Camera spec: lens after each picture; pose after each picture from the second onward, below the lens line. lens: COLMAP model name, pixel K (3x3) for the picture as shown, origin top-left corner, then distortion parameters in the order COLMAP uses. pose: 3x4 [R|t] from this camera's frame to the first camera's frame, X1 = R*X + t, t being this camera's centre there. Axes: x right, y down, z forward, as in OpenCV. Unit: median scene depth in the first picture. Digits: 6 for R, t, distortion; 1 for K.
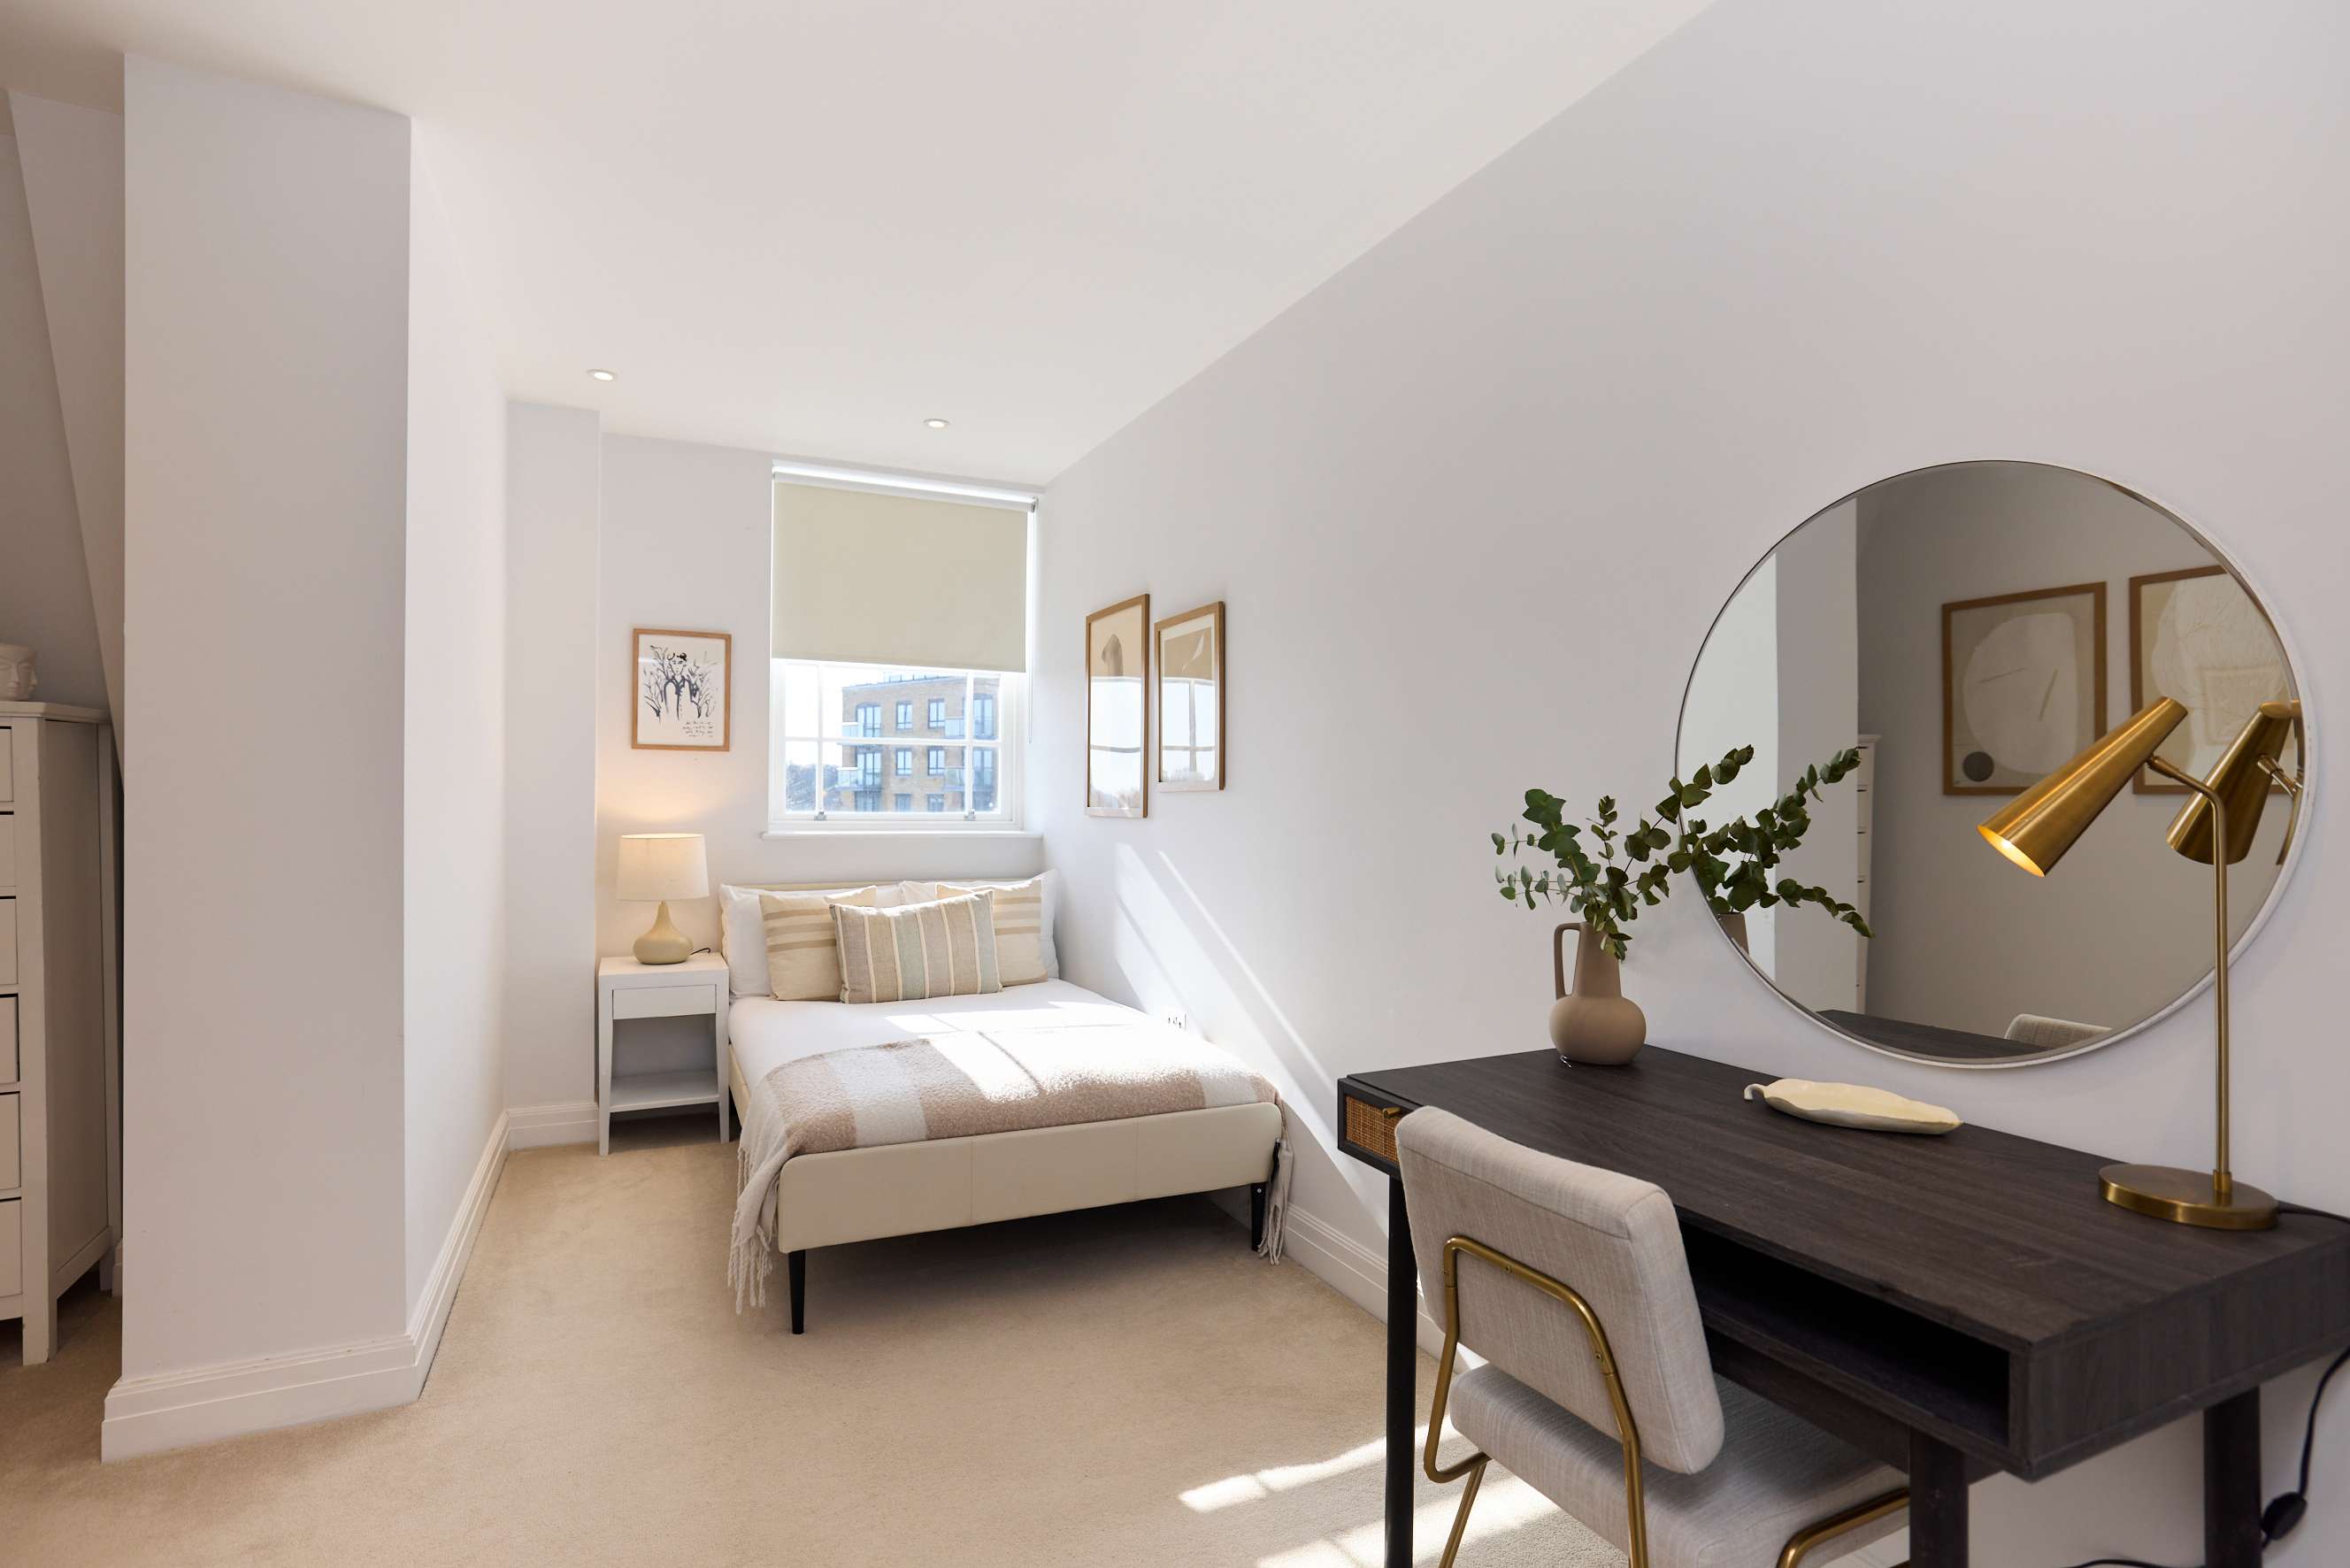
lens RADIAL K [[1151.4, 0, 1173.5], [0, 1151.4, 817.8], [0, 0, 1]] dist [-0.057754, 0.030000]
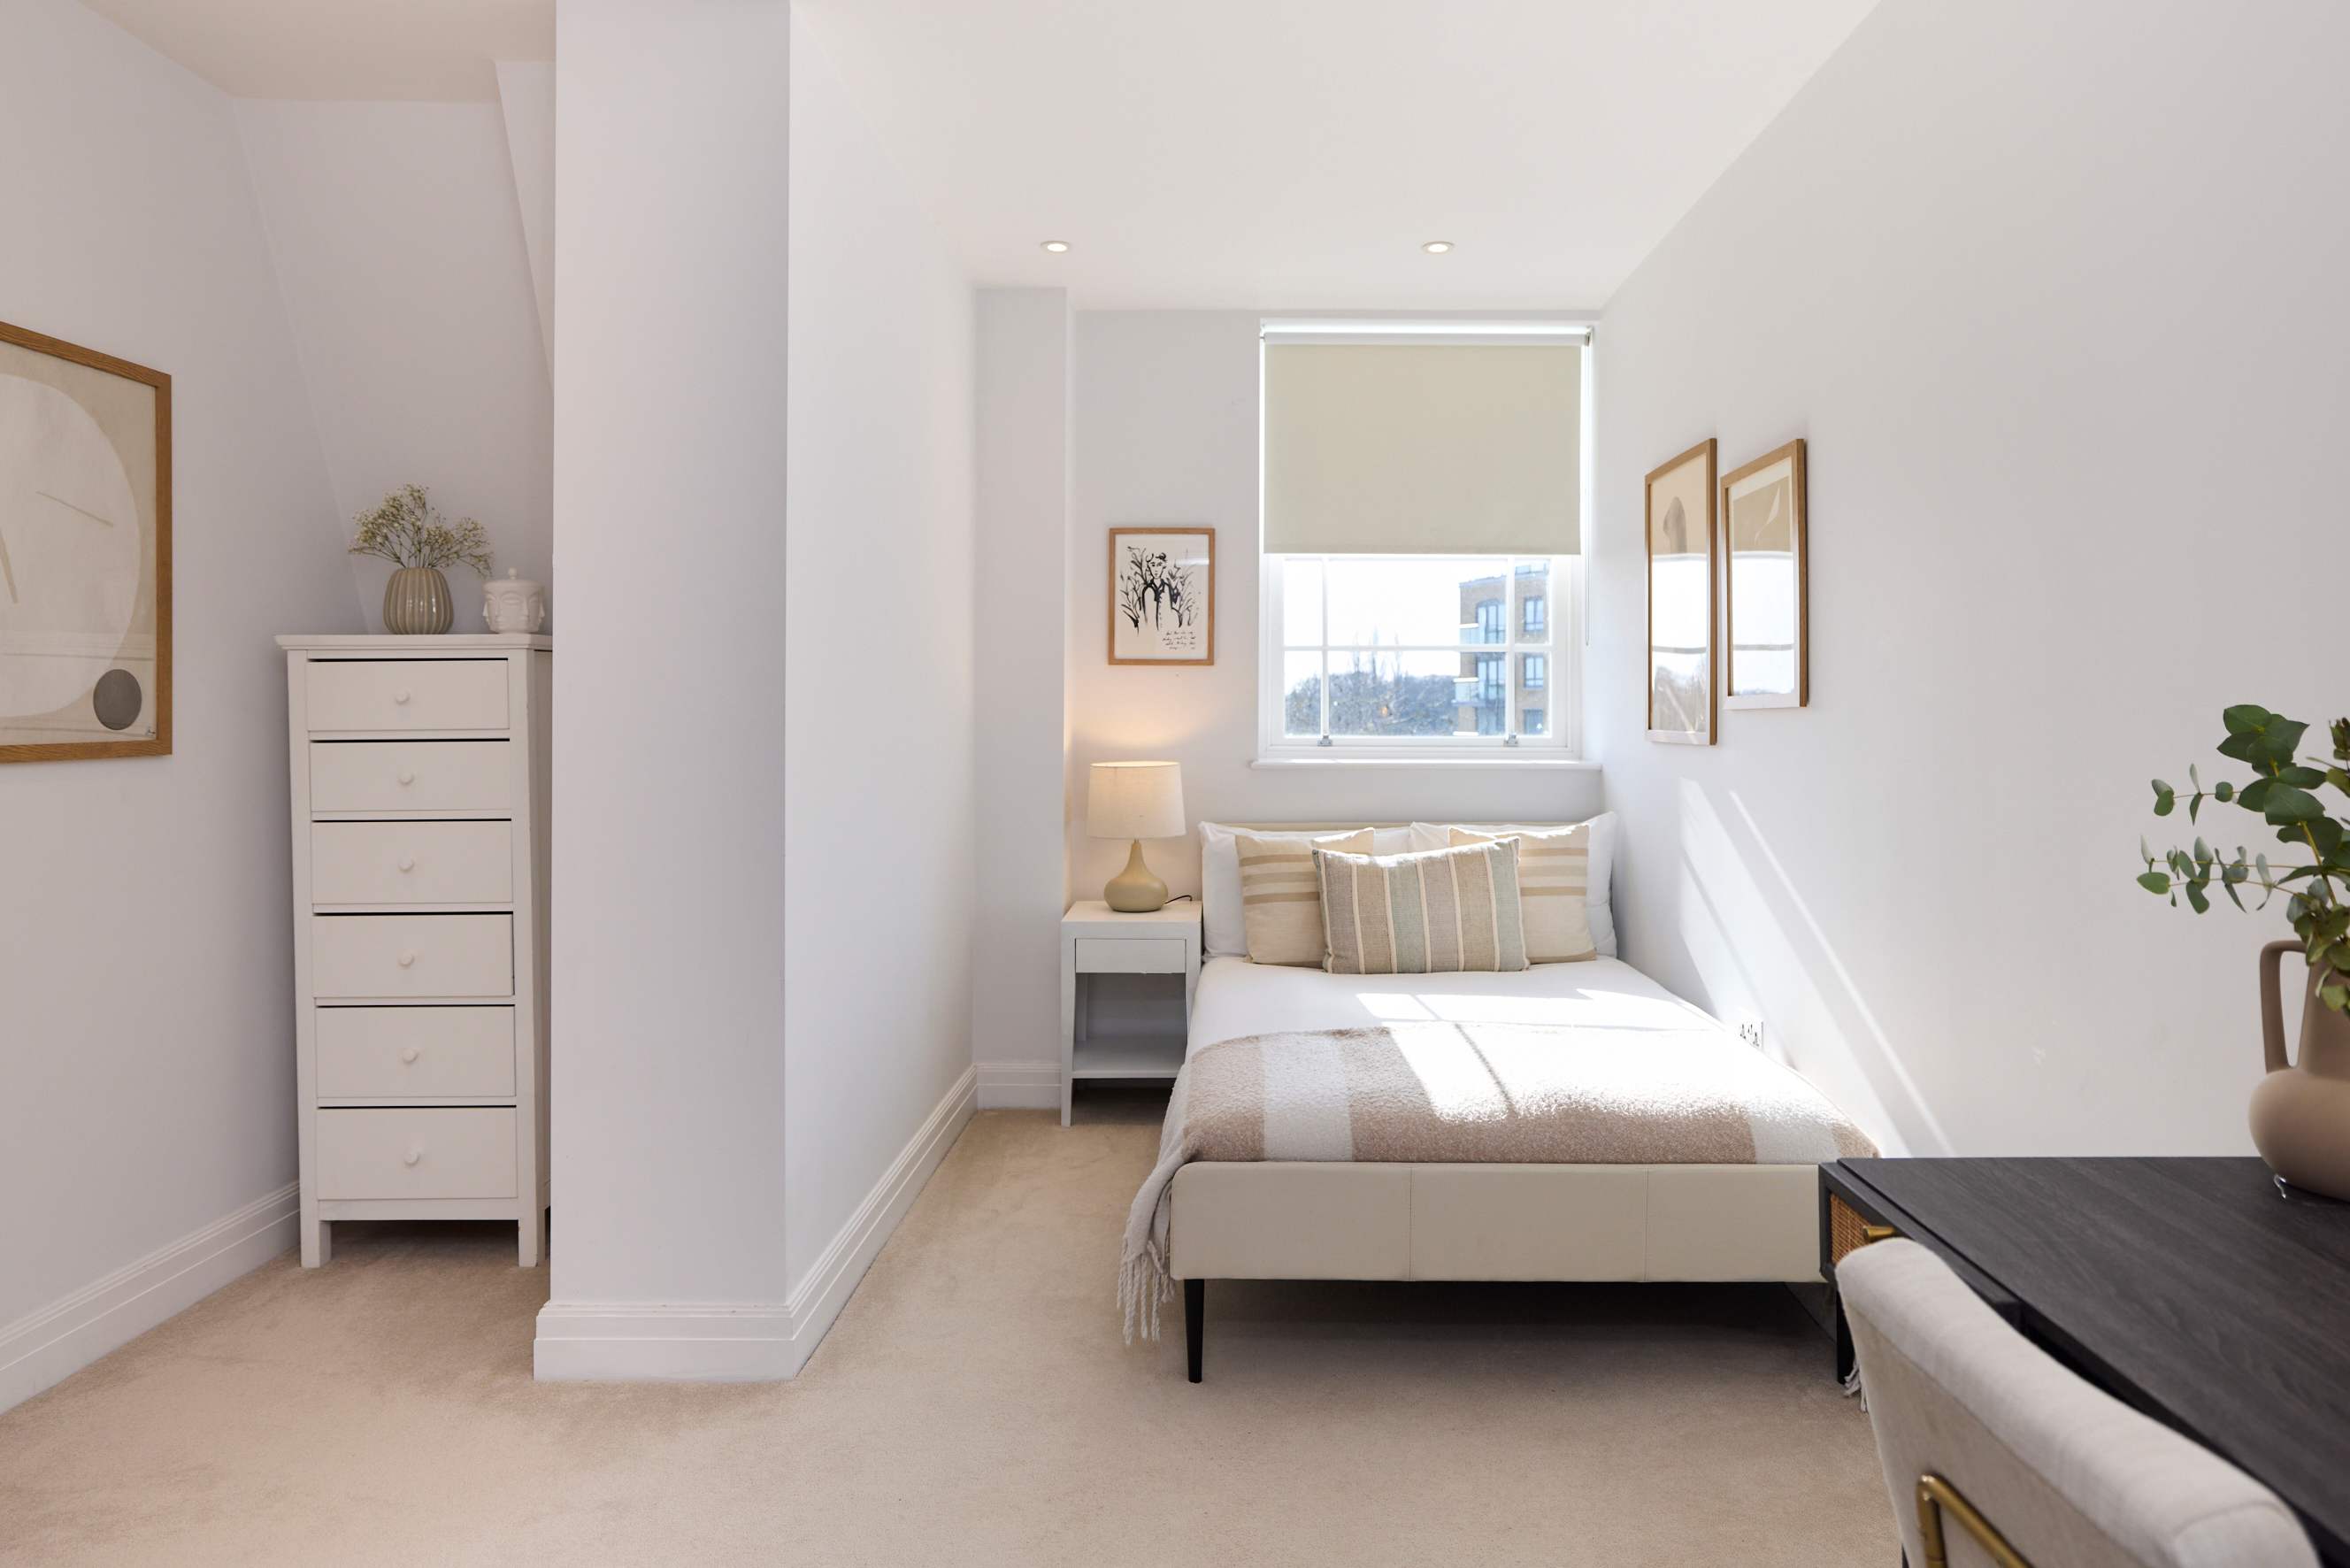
lens RADIAL K [[1406.1, 0, 1210.5], [0, 1406.1, 712.8], [0, 0, 1]] dist [-0.034533, 0.031605]
pose [[0.897132, -0.007090, -0.441706, 0.081472], [-0.001096, 0.999832, -0.018275, -0.003926], [0.441761, 0.016879, 0.896974, 0.064698]]
